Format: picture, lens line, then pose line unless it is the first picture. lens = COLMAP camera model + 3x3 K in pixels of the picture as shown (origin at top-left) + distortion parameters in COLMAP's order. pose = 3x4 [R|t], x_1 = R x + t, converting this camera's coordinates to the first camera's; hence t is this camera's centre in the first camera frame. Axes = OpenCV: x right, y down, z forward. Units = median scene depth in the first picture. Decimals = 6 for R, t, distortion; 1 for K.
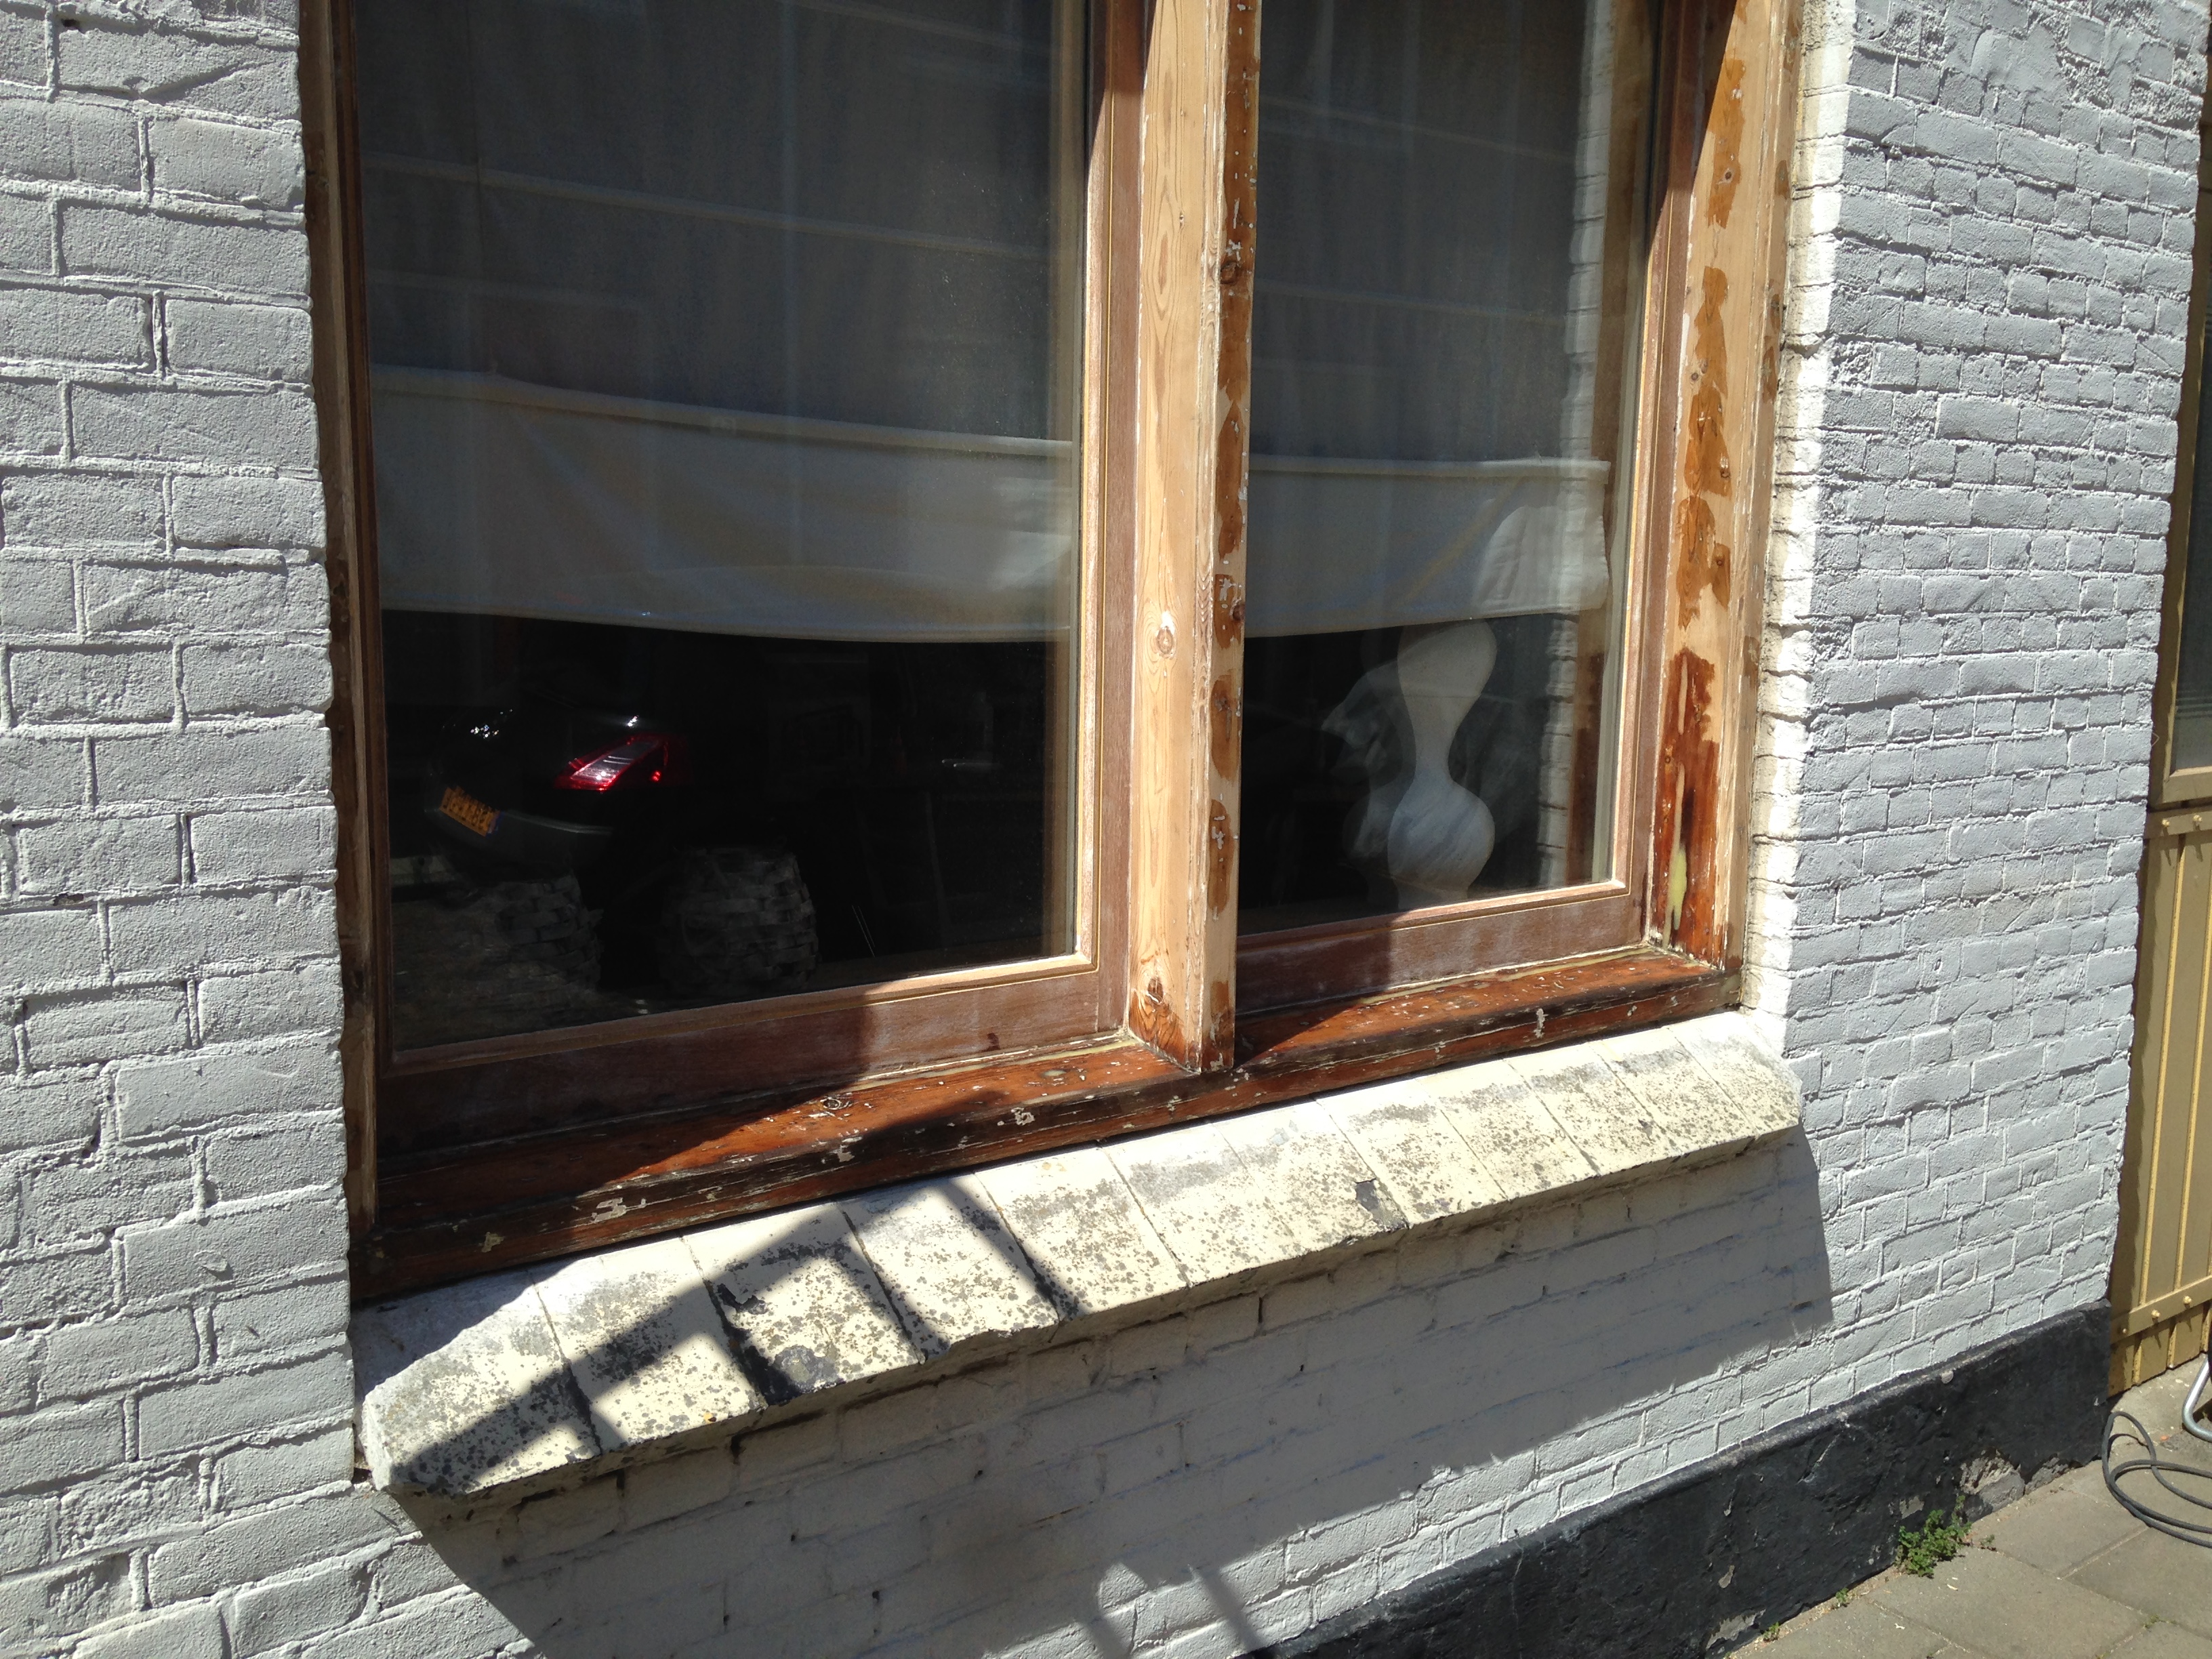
lens RADIAL K [[2037.2, 0, 1116.5], [0, 2037.2, 813.0], [0, 0, 1]] dist [0.139602, -0.215999]
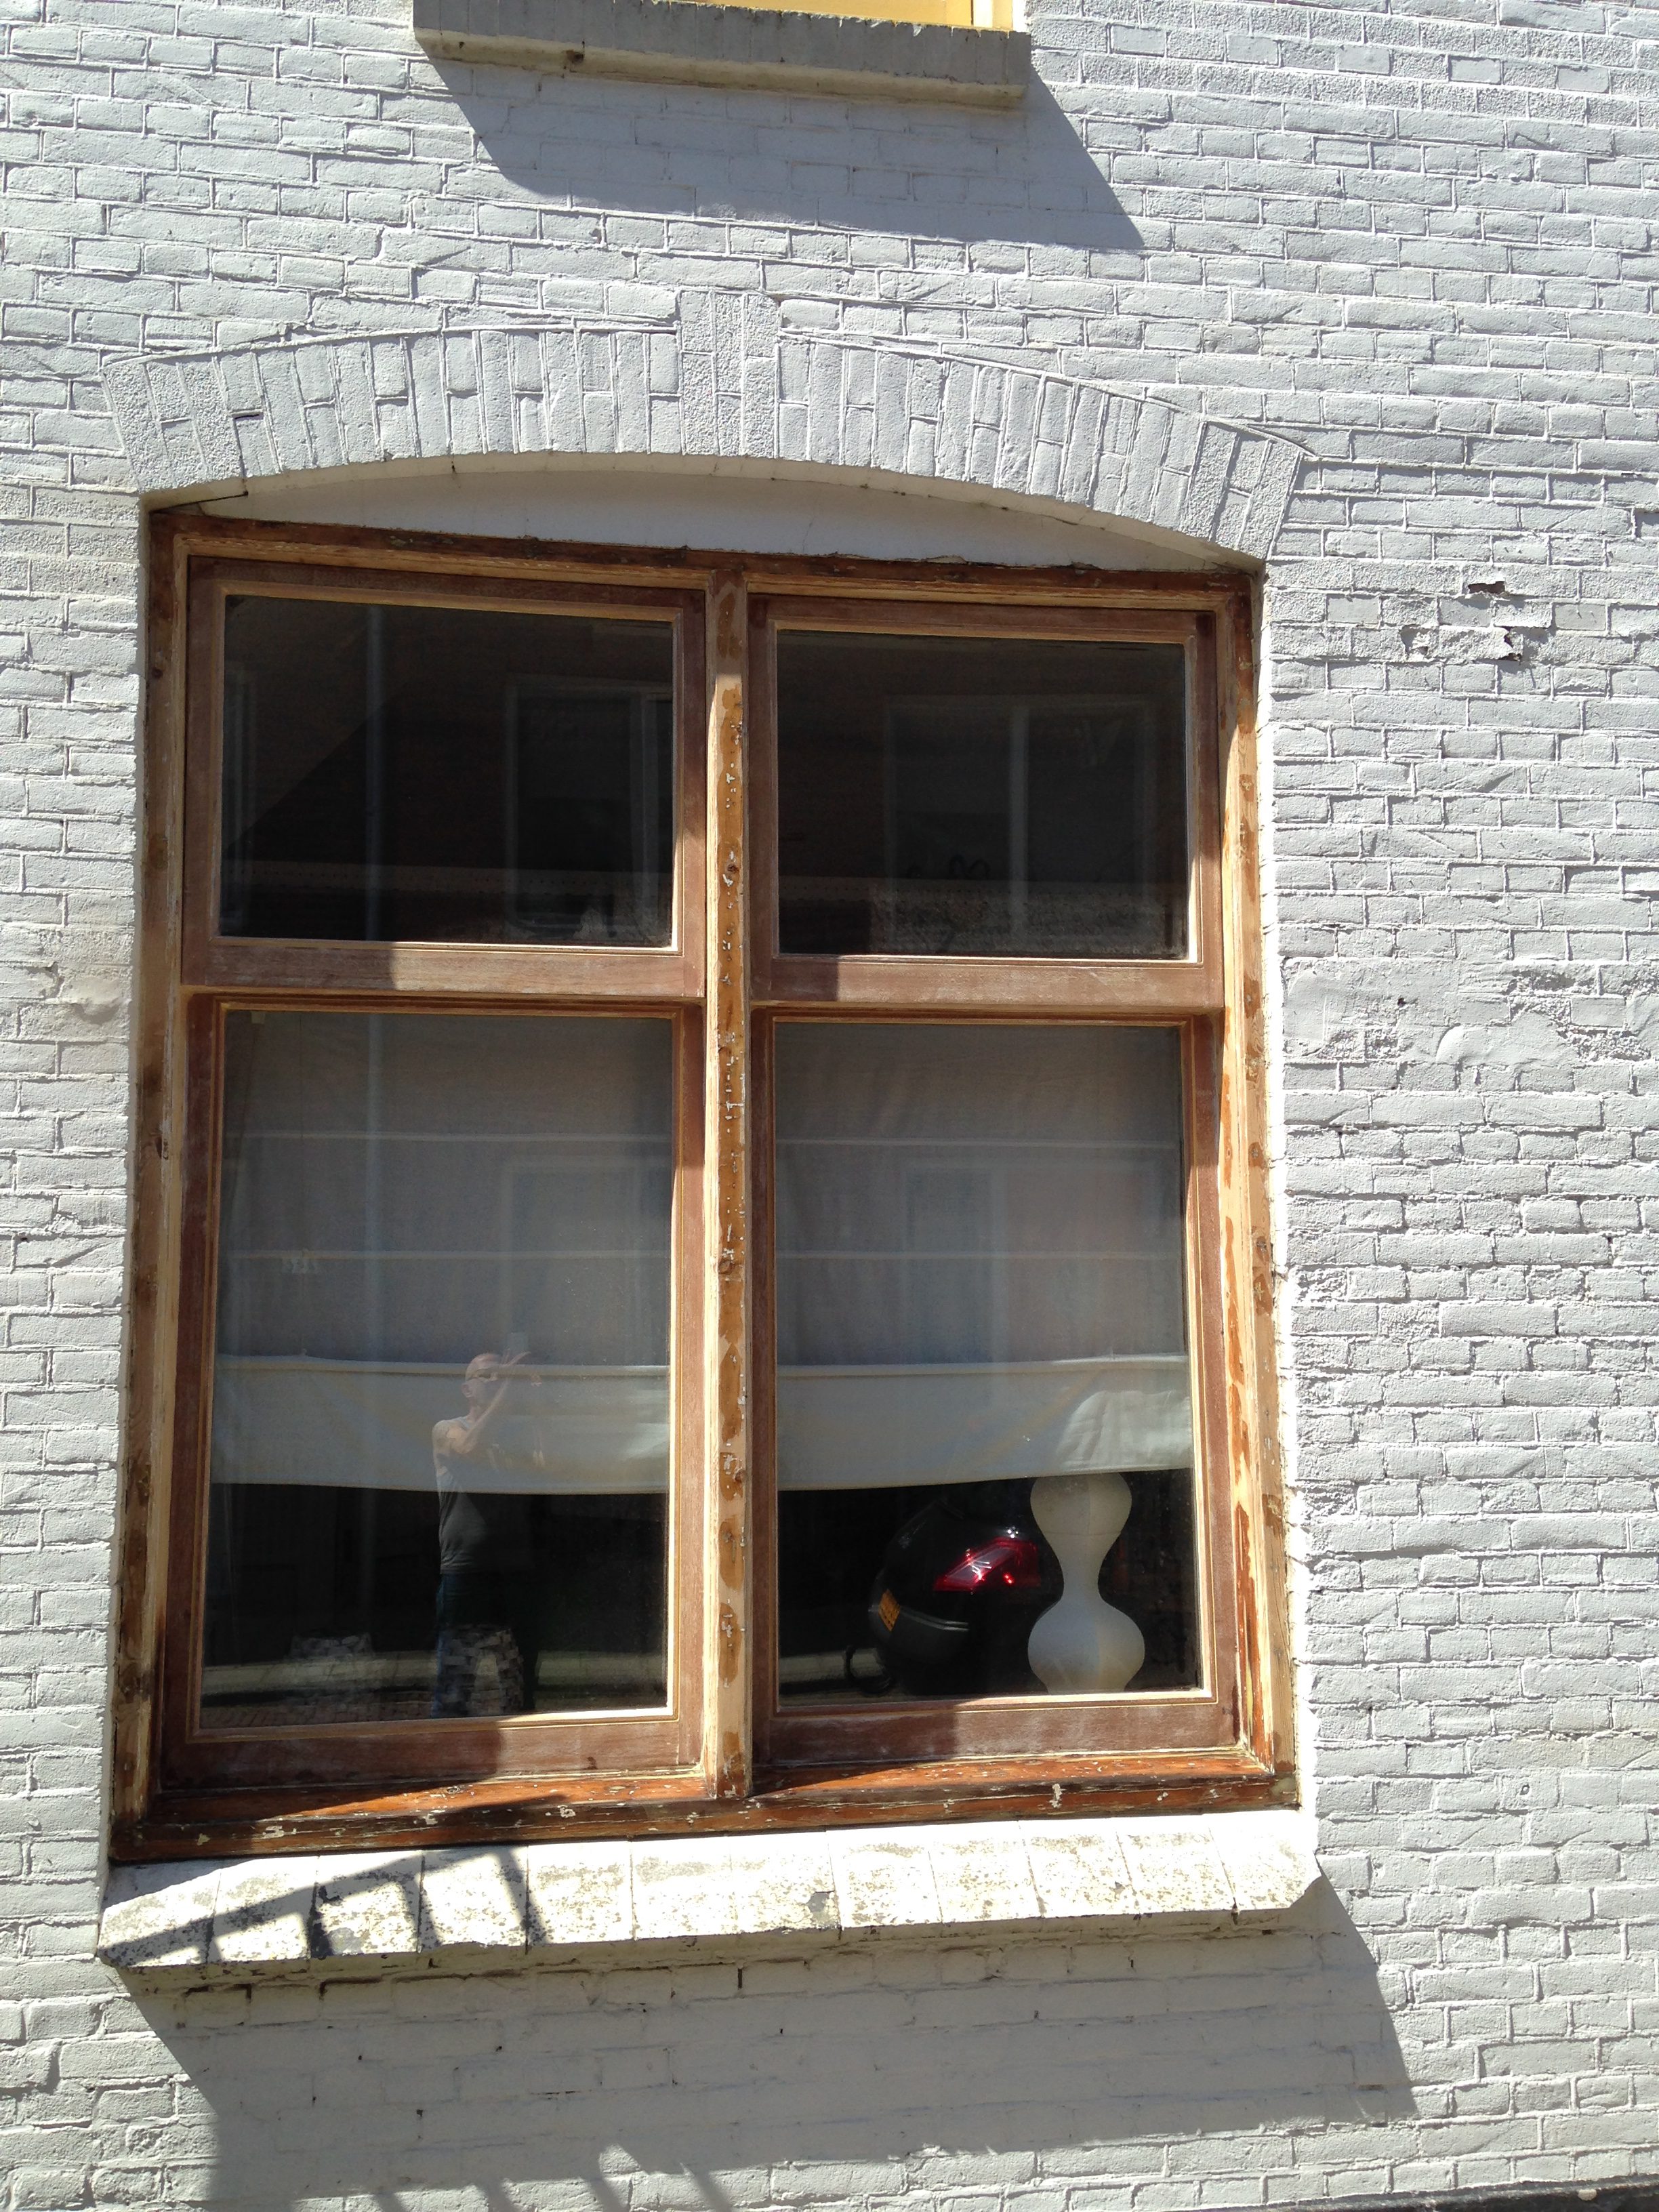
lens RADIAL K [[2037.2, 0, 846.5], [0, 2037.2, 1043.2], [0, 0, 1]] dist [0.139602, -0.215999]
pose [[0.872773, -0.089355, -0.479879, 0.760079], [-0.042705, 0.965355, -0.257422, -0.016174], [0.486255, 0.245164, 0.838720, -0.295654]]
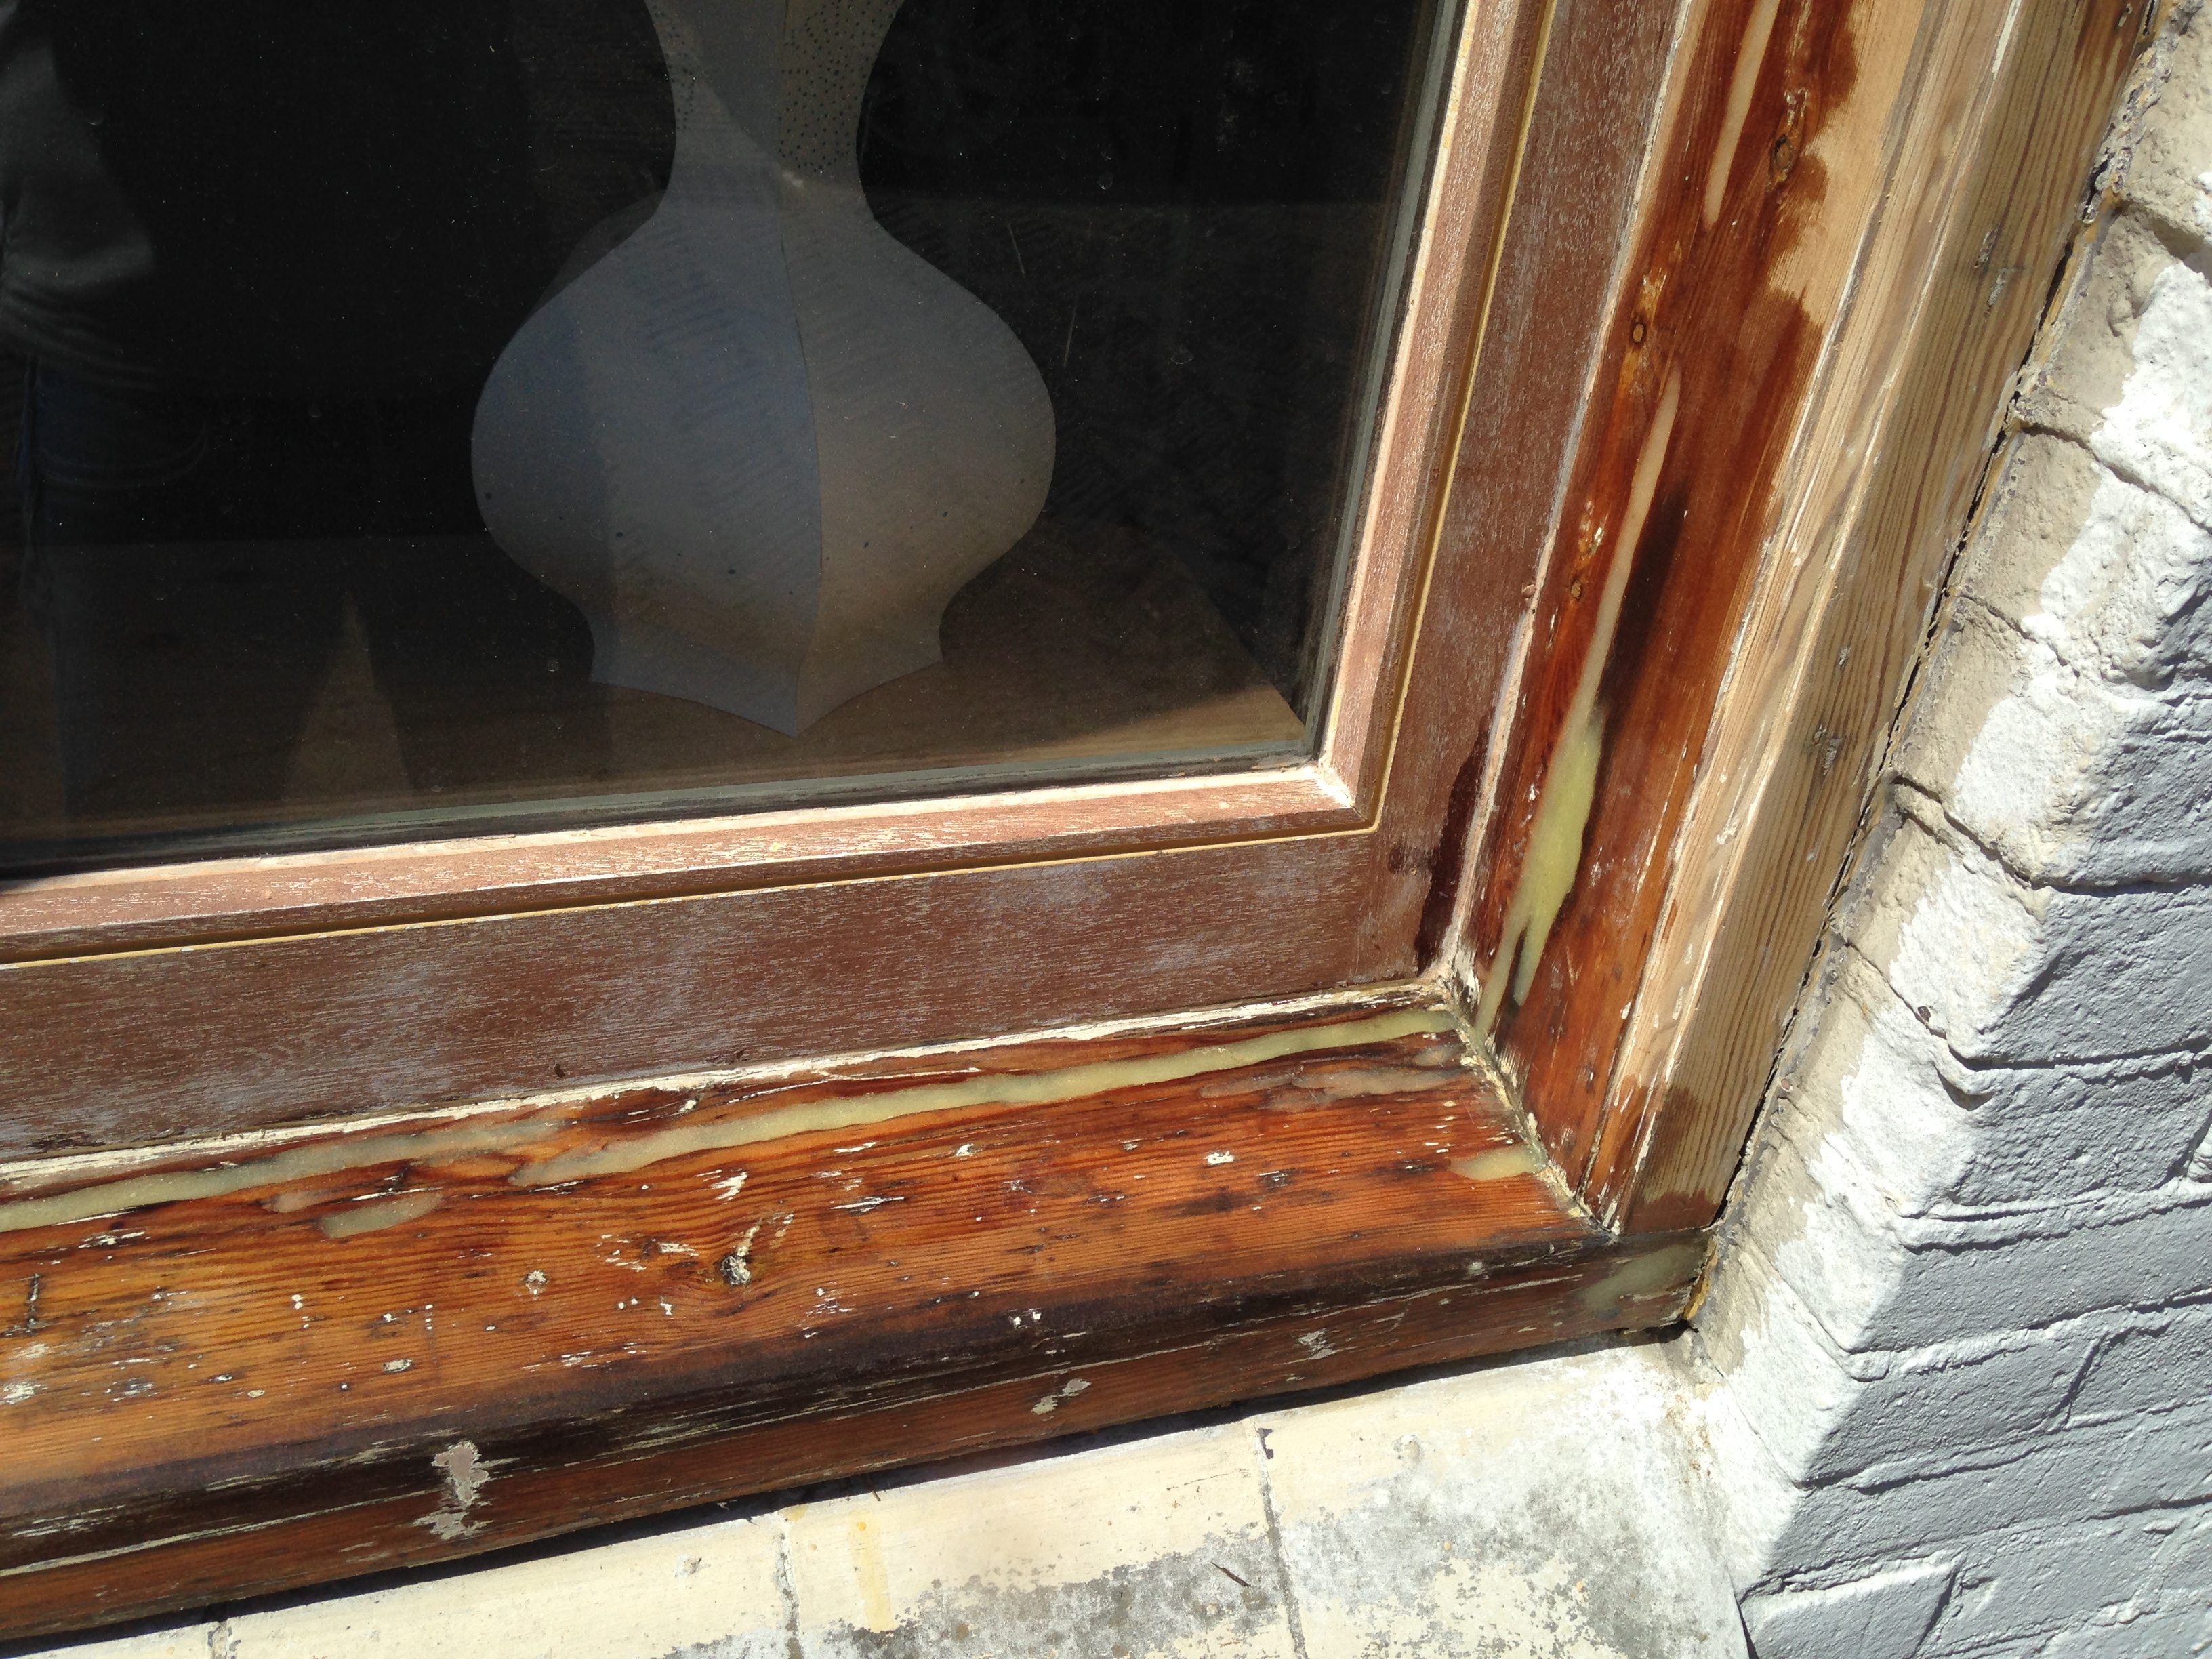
lens RADIAL K [[2037.2, 0, 1105.7], [0, 2037.2, 840.5], [0, 0, 1]] dist [0.139602, -0.215999]
pose [[0.933943, 0.254220, -0.251242, 0.309235], [-0.129750, 0.896120, 0.424421, -0.068953], [0.333039, -0.363786, 0.869911, 0.838781]]
